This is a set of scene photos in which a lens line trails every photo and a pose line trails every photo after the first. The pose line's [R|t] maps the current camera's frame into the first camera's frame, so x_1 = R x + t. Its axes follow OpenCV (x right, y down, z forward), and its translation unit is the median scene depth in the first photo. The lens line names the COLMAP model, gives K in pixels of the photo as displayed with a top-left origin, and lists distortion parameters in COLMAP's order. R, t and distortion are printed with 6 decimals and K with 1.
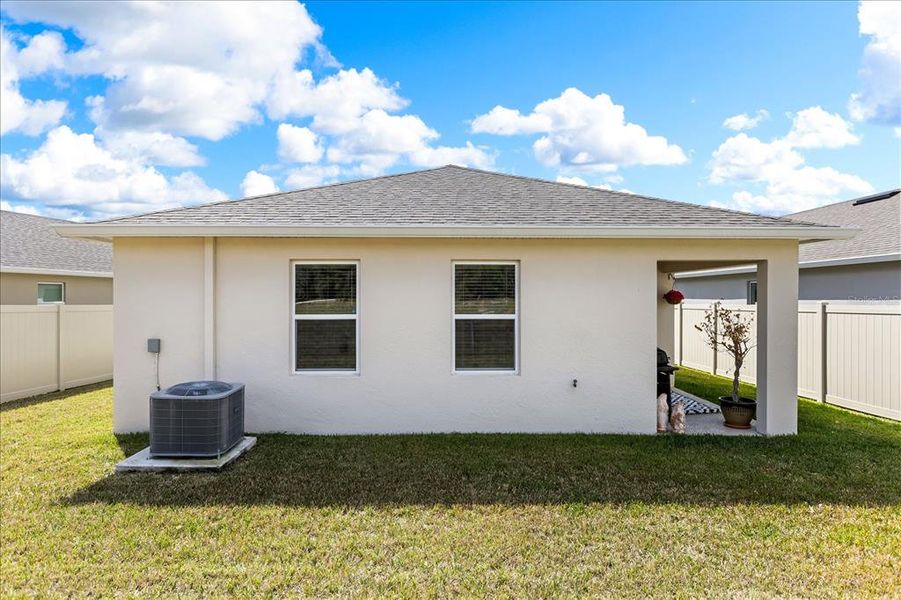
lens RADIAL K [[518.2, 0, 451.7], [0, 518.2, 292.1], [0, 0, 1]] dist [-0.003845, -0.000989]
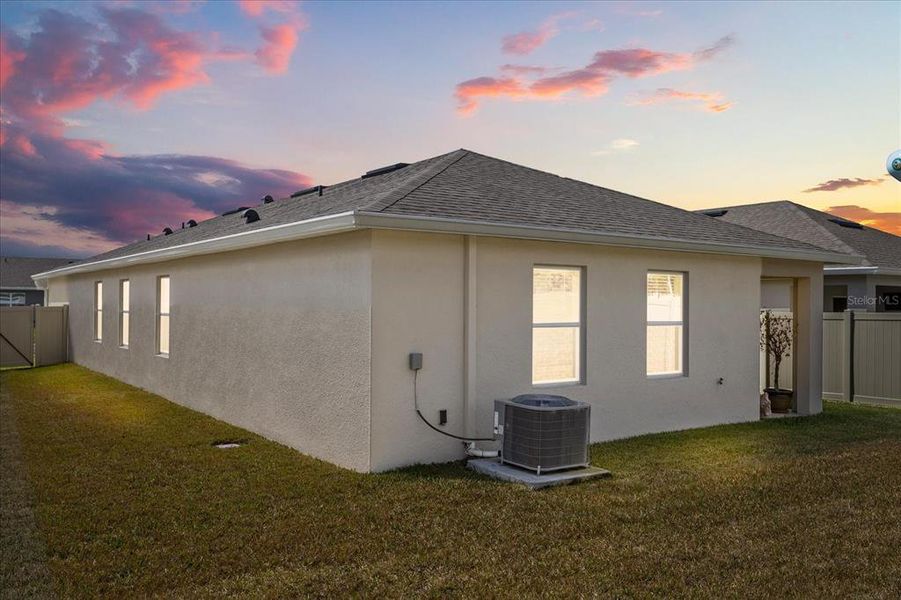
lens RADIAL K [[746.2, 0, 451.9], [0, 746.2, 301.6], [0, 0, 1]] dist [-0.014368, -0.003345]
pose [[0.826531, 0.011091, 0.562782, -1.175260], [-0.018054, 0.999814, 0.006811, -0.001726], [-0.562602, -0.015790, 0.826577, -0.027507]]
